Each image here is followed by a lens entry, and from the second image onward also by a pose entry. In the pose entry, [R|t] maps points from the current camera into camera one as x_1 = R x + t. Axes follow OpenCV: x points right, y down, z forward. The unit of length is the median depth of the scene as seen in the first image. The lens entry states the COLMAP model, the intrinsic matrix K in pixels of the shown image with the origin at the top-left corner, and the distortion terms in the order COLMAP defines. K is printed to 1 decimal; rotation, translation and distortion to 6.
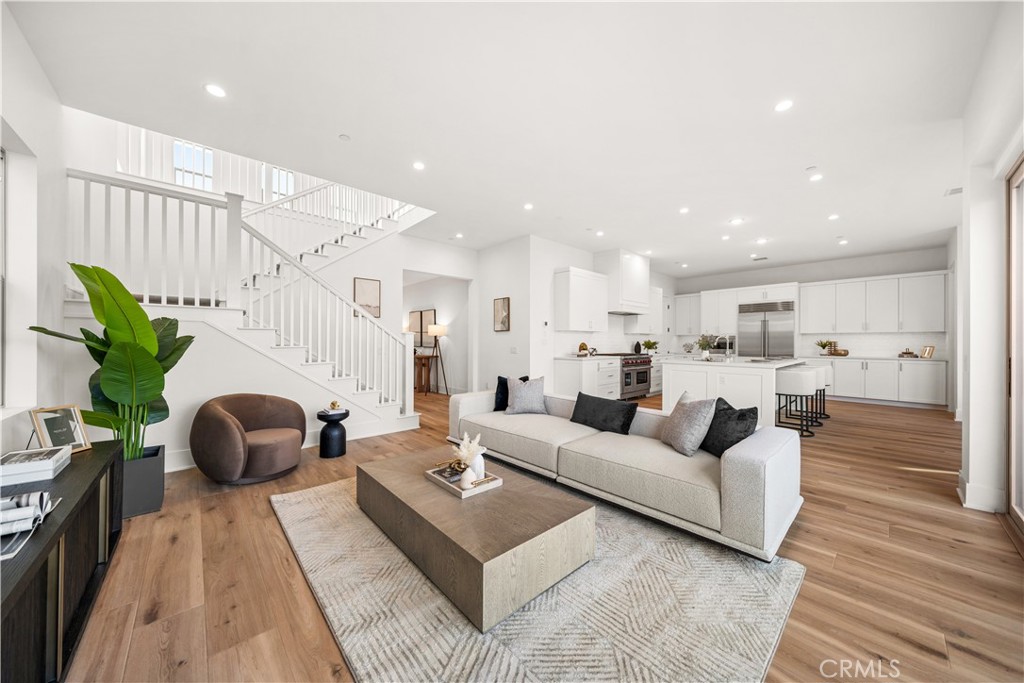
lens RADIAL K [[348.1, 0, 516.9], [0, 348.1, 341.9], [0, 0, 1]] dist [-0.004958, -0.000094]
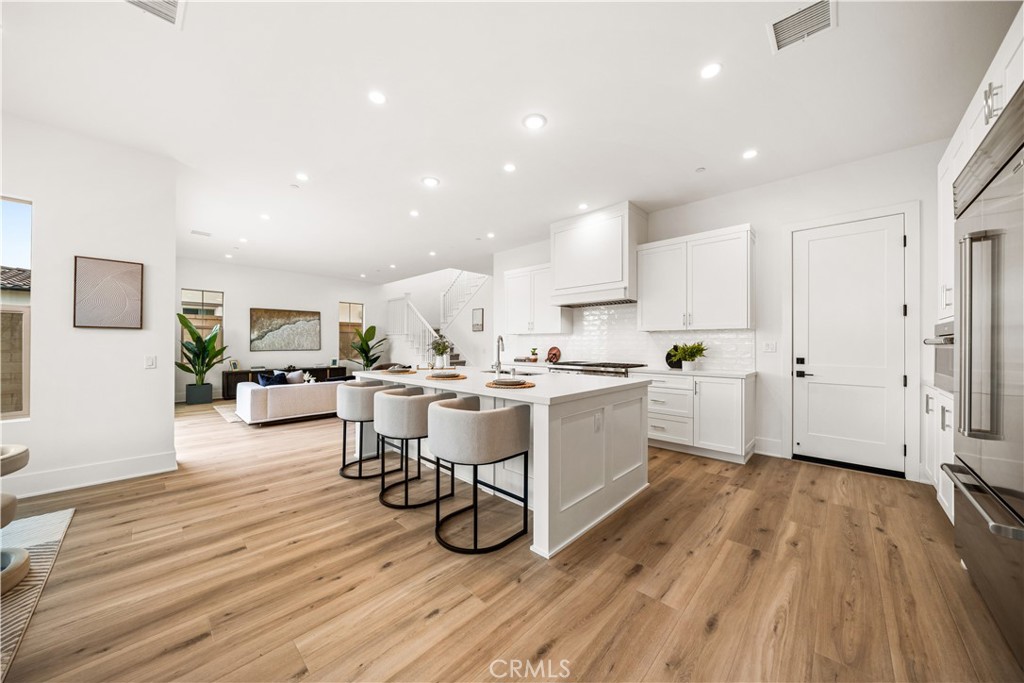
lens RADIAL K [[348.1, 0, 511.9], [0, 348.1, 342.7], [0, 0, 1]] dist [-0.004958, -0.000094]
pose [[0.060702, -0.008778, -0.998117, 0.975872], [-0.006524, 0.999936, -0.009191, 0.001152], [0.998135, 0.007069, 0.060641, 0.798968]]
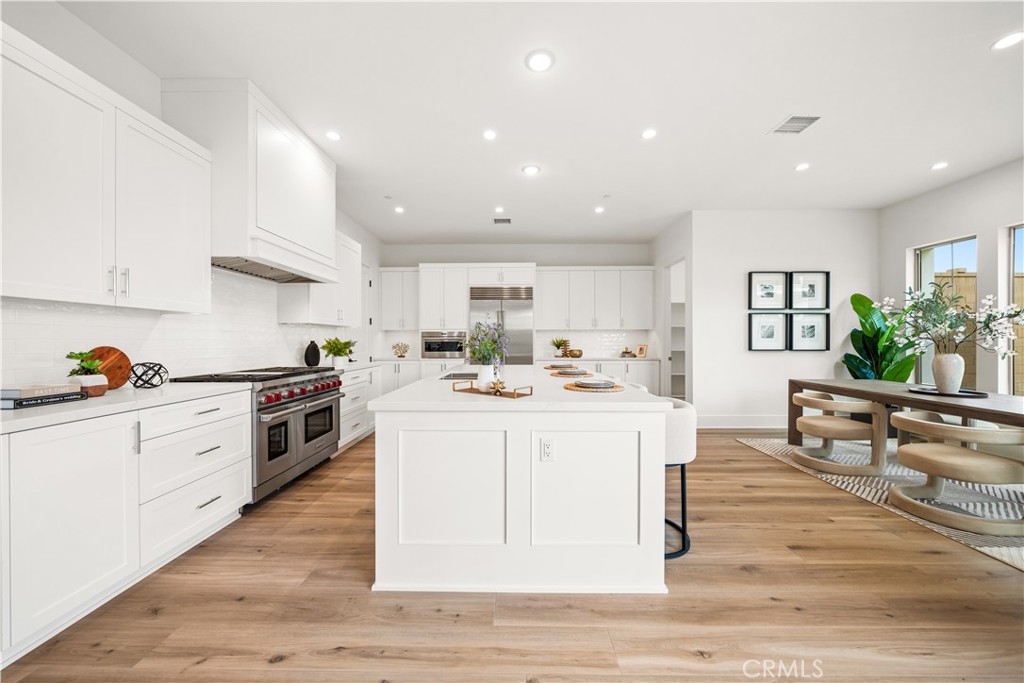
lens RADIAL K [[360.5, 0, 505.1], [0, 360.5, 347.2], [0, 0, 1]] dist [-0.012715, -0.000182]
pose [[0.704828, -0.016570, 0.709185, 0.201677], [0.005518, 0.999825, 0.017876, -0.000300], [-0.709357, -0.008687, 0.704796, 0.507442]]
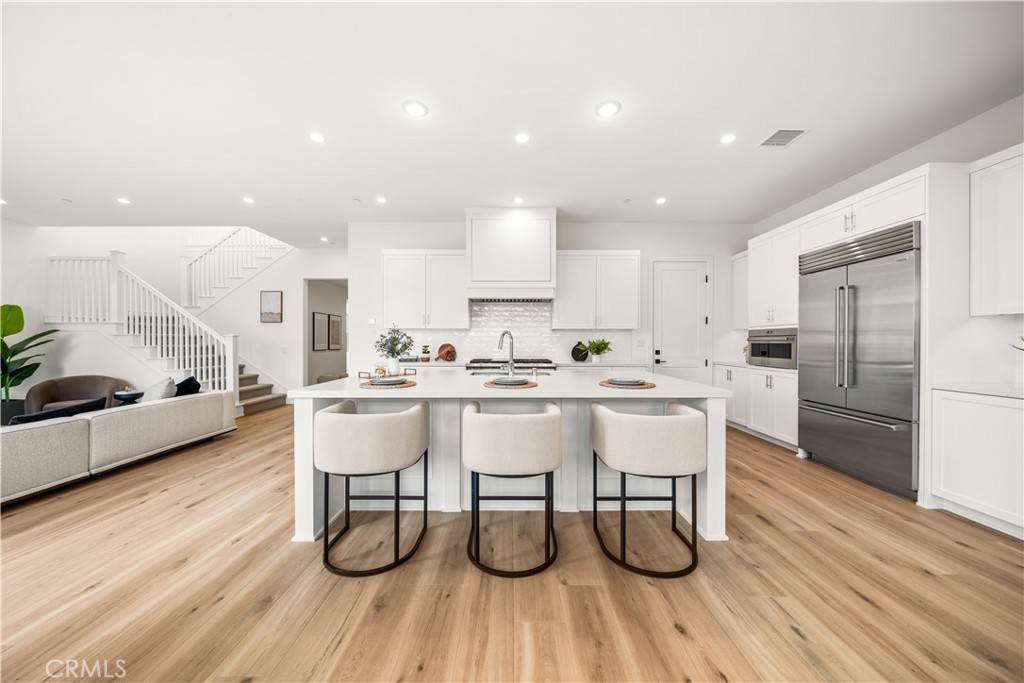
lens RADIAL K [[348.1, 0, 512.9], [0, 348.1, 342.7], [0, 0, 1]] dist [-0.004958, -0.000094]
pose [[0.733439, 0.000264, -0.679756, 0.772929], [-0.001681, 0.999998, -0.001425, 0.001380], [0.679754, 0.002188, 0.733437, 0.508914]]
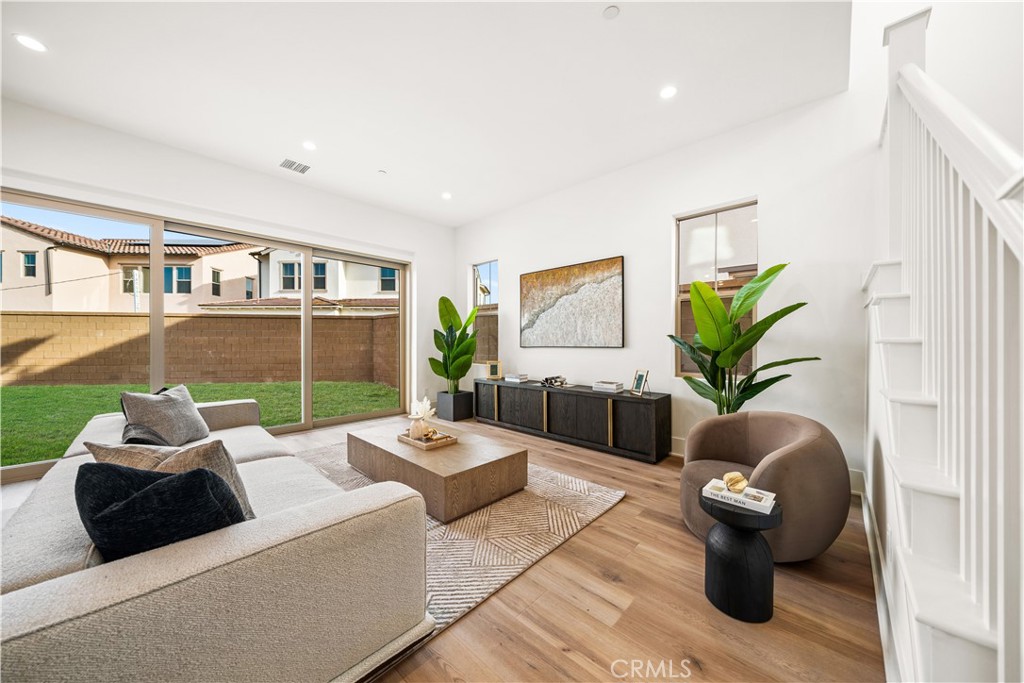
lens RADIAL K [[348.1, 0, 511.9], [0, 348.1, 342.5], [0, 0, 1]] dist [-0.004958, -0.000094]
pose [[-0.997250, -0.006086, -0.073864, -0.112667], [-0.006953, 0.999910, 0.011488, 0.006369], [0.073787, 0.011970, -0.997202, 0.684683]]
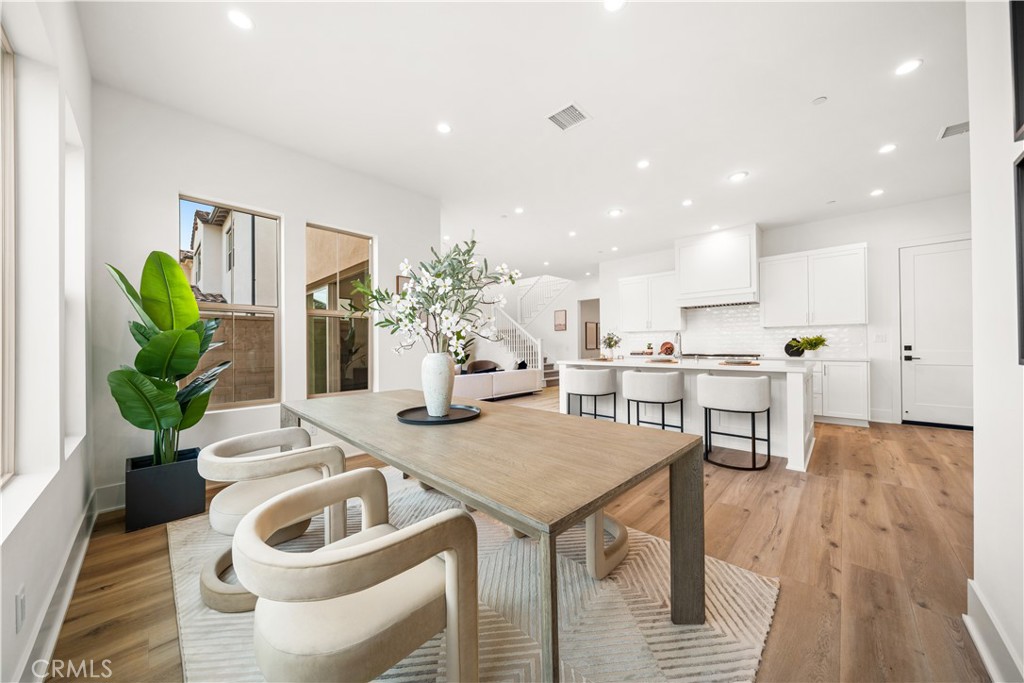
lens RADIAL K [[348.1, 0, 513.0], [0, 348.1, 344.0], [0, 0, 1]] dist [-0.004958, -0.000094]
pose [[0.056814, -0.008740, -0.998347, 1.105074], [0.006116, 0.999946, -0.008406, 0.013608], [0.998366, -0.005629, 0.056865, 0.470860]]
